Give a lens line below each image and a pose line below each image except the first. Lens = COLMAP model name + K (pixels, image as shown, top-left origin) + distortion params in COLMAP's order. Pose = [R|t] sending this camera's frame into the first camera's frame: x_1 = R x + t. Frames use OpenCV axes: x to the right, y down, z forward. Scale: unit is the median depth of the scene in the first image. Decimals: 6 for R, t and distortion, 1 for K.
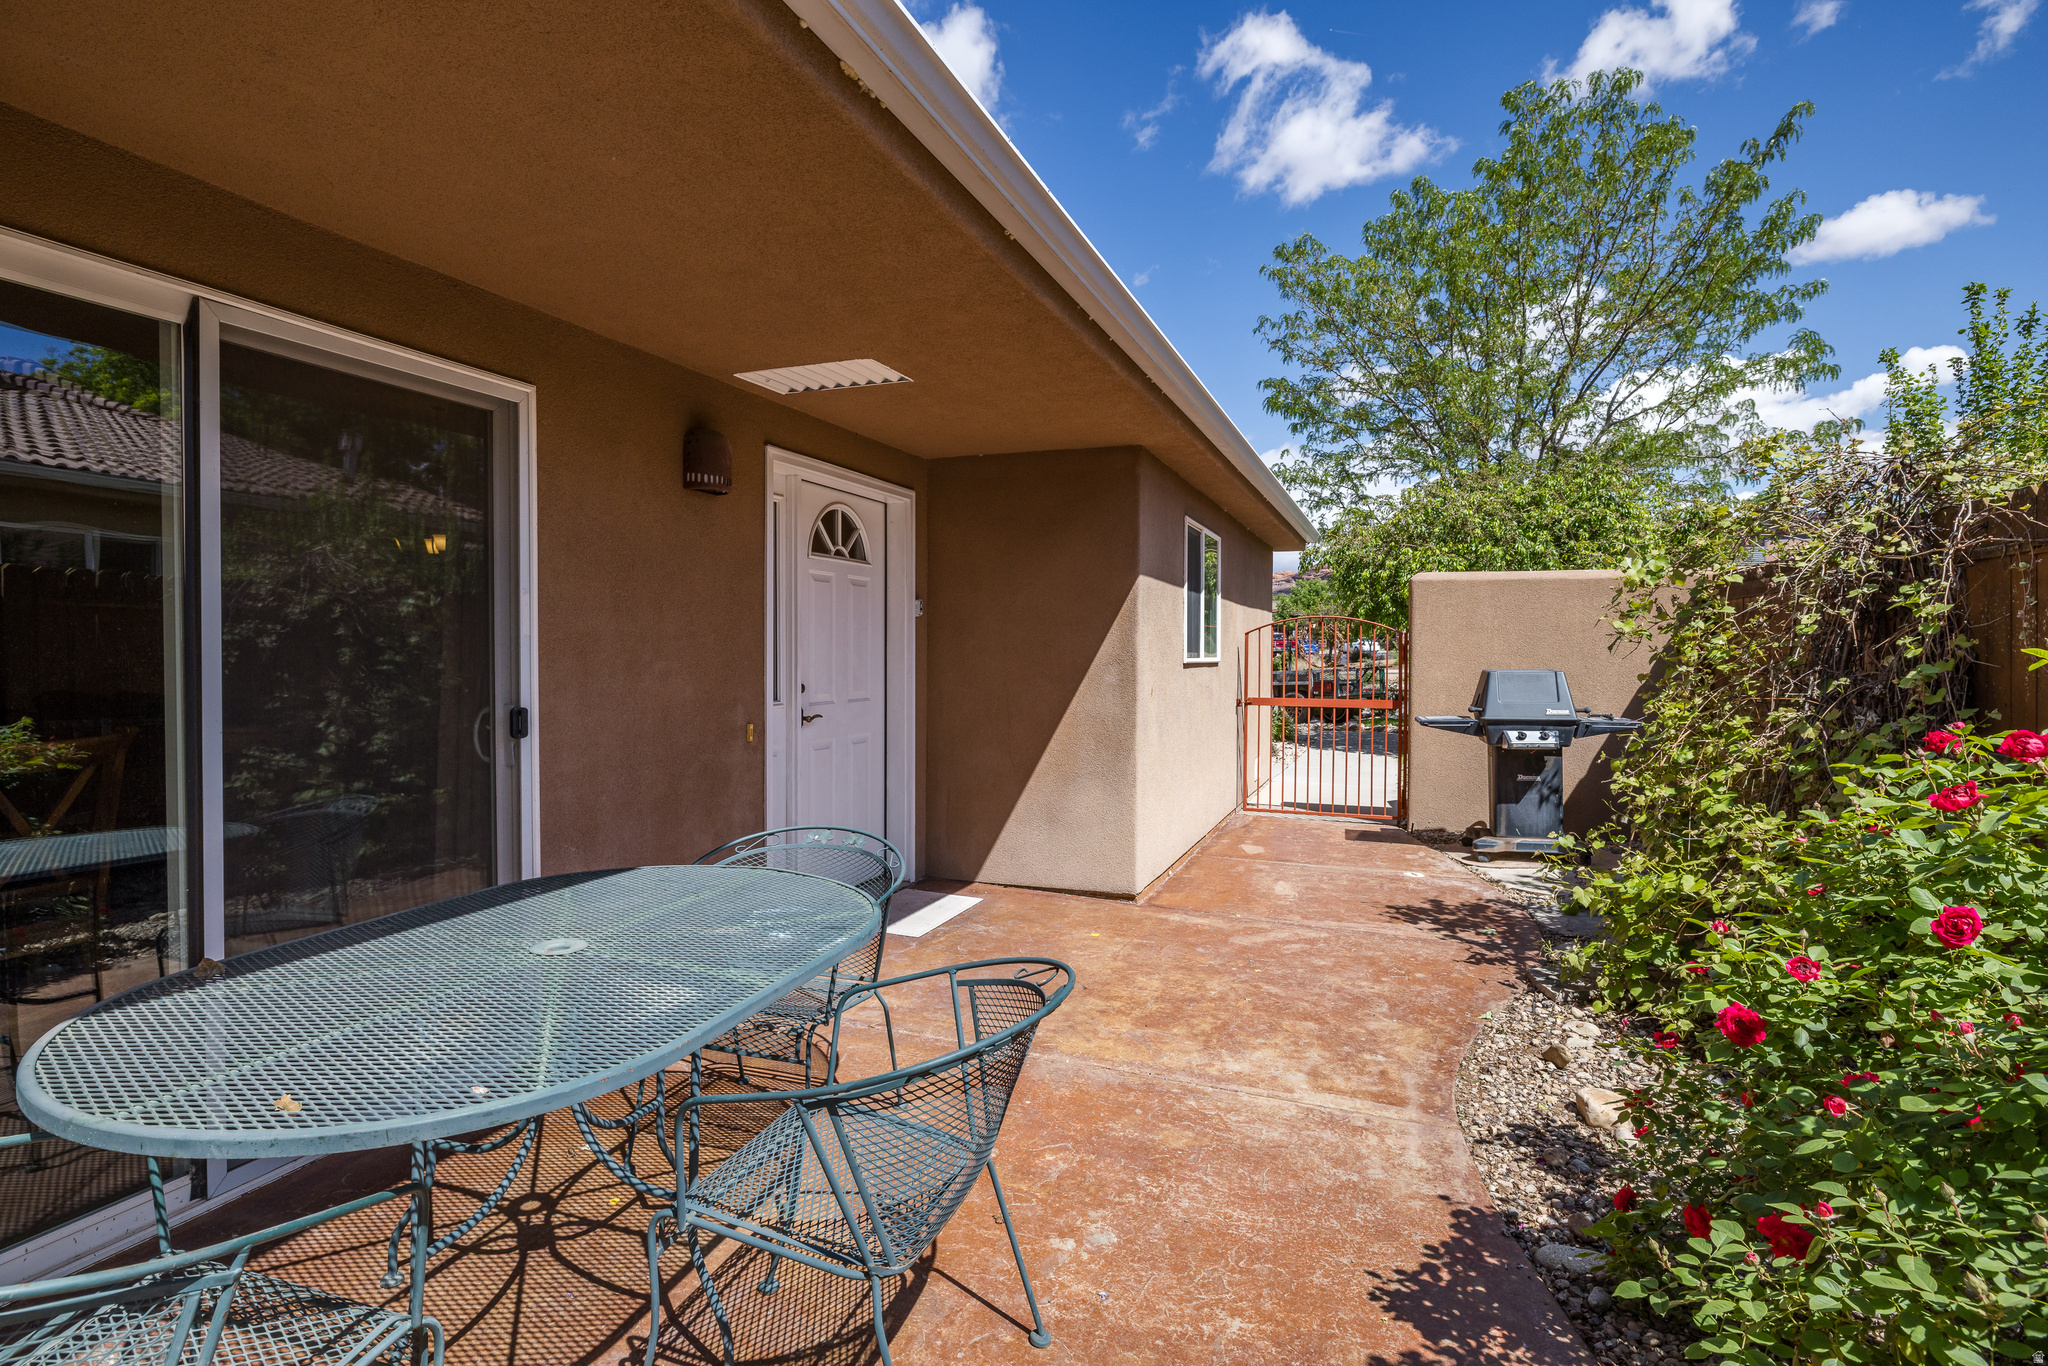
lens RADIAL K [[1001.8, 0, 1024.0], [0, 1001.8, 683.0], [0, 0, 1]] dist [-0.000762, -0.000099]
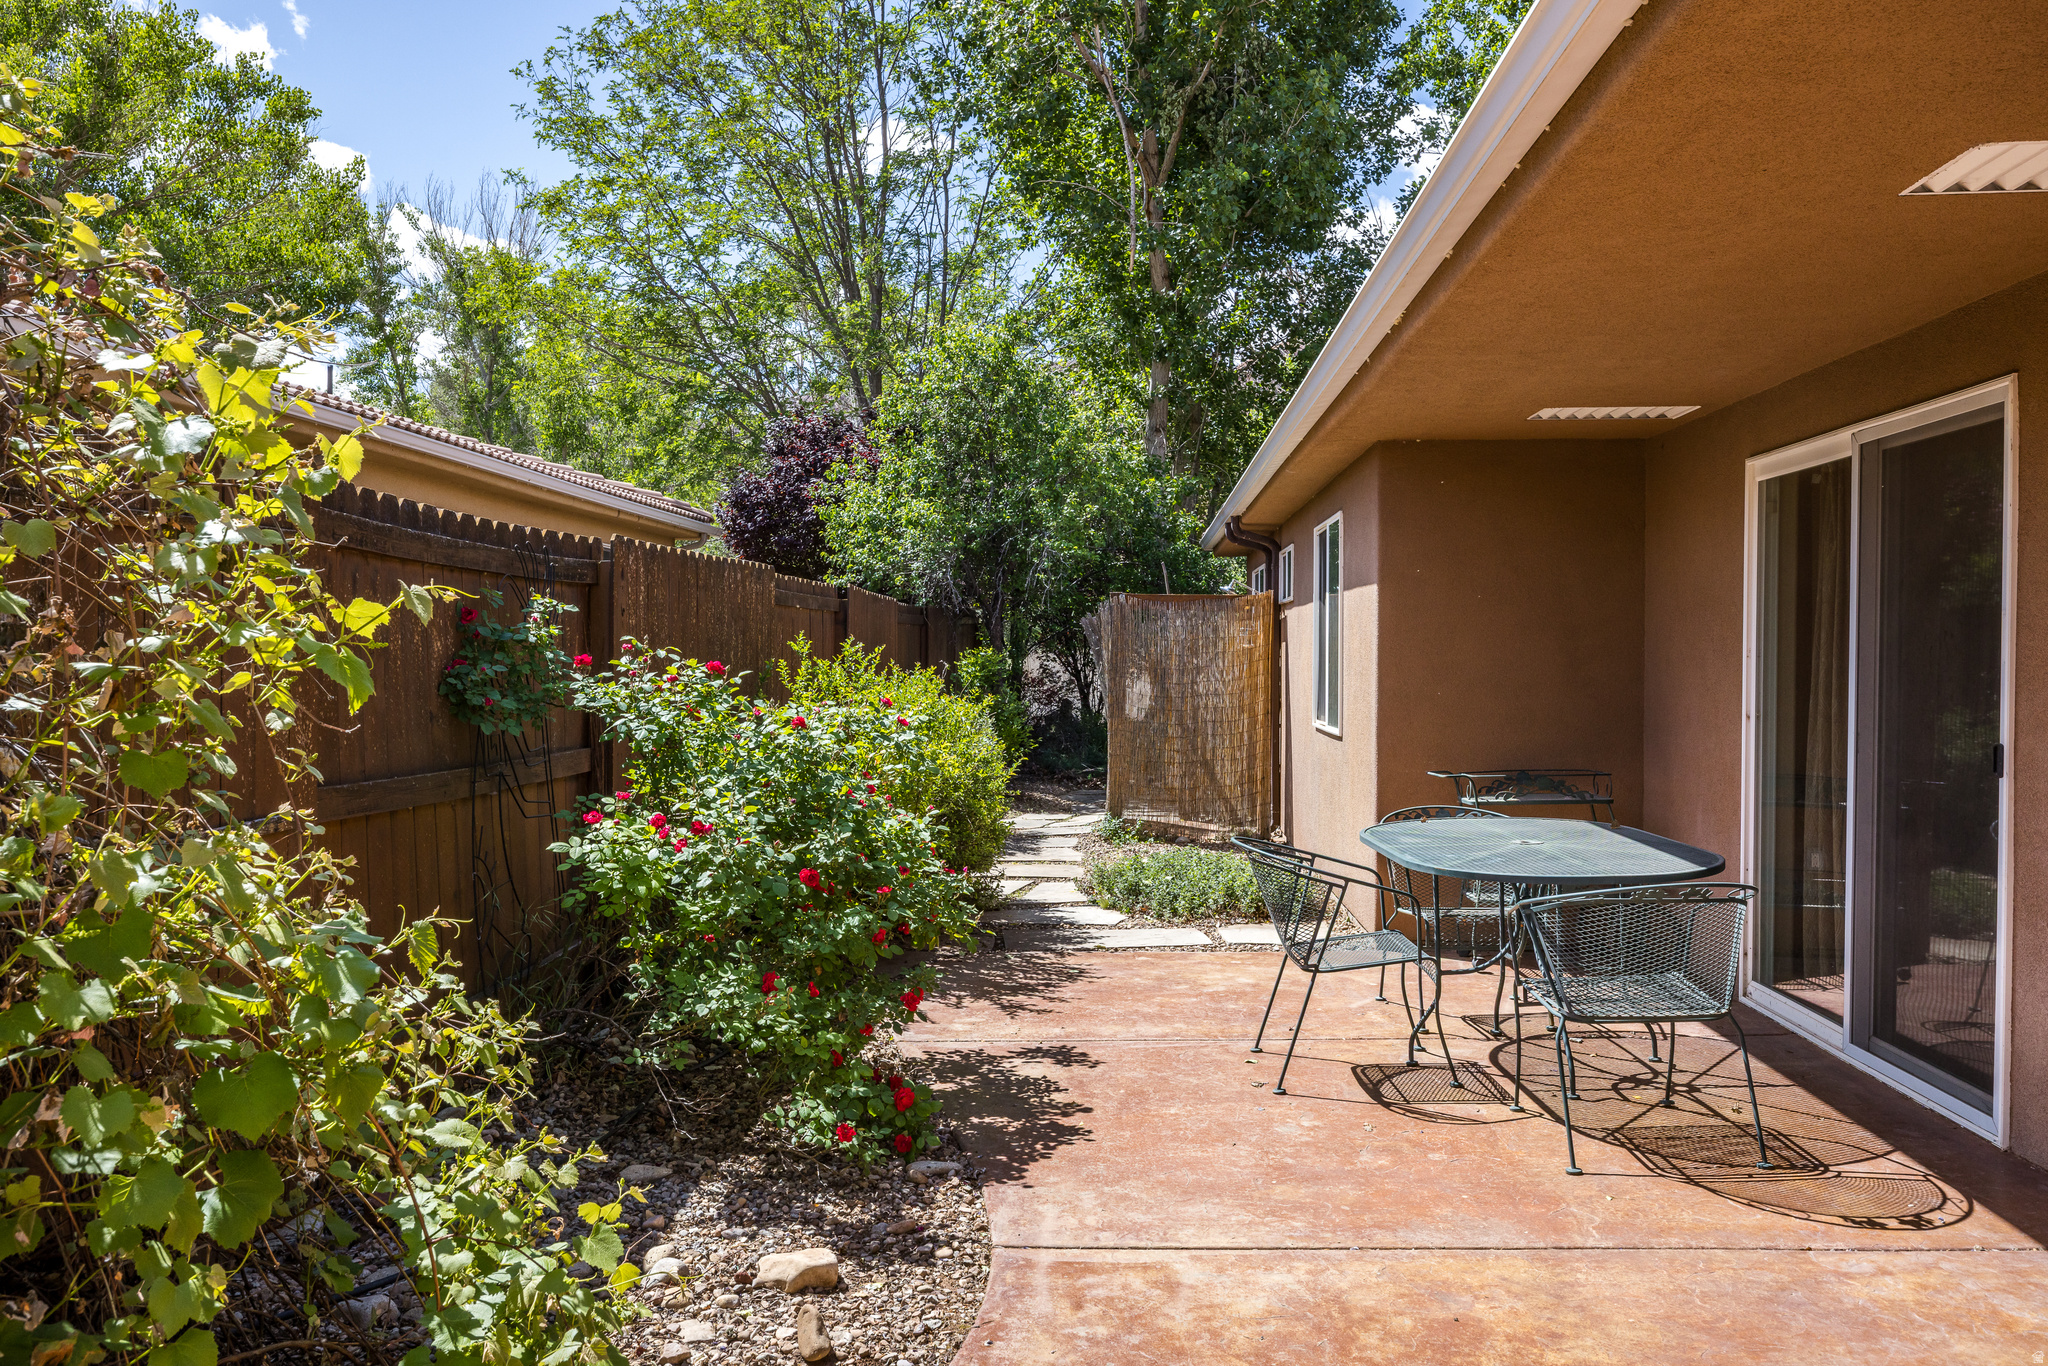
lens RADIAL K [[1581.2, 0, 1024.1], [0, 1581.2, 650.5], [0, 0, 1]] dist [0.011886, 0.001246]
pose [[-0.956392, -0.005538, -0.292034, 0.961820], [-0.012561, 0.999675, 0.022180, -0.101013], [0.291816, 0.024881, -0.956151, 2.719488]]
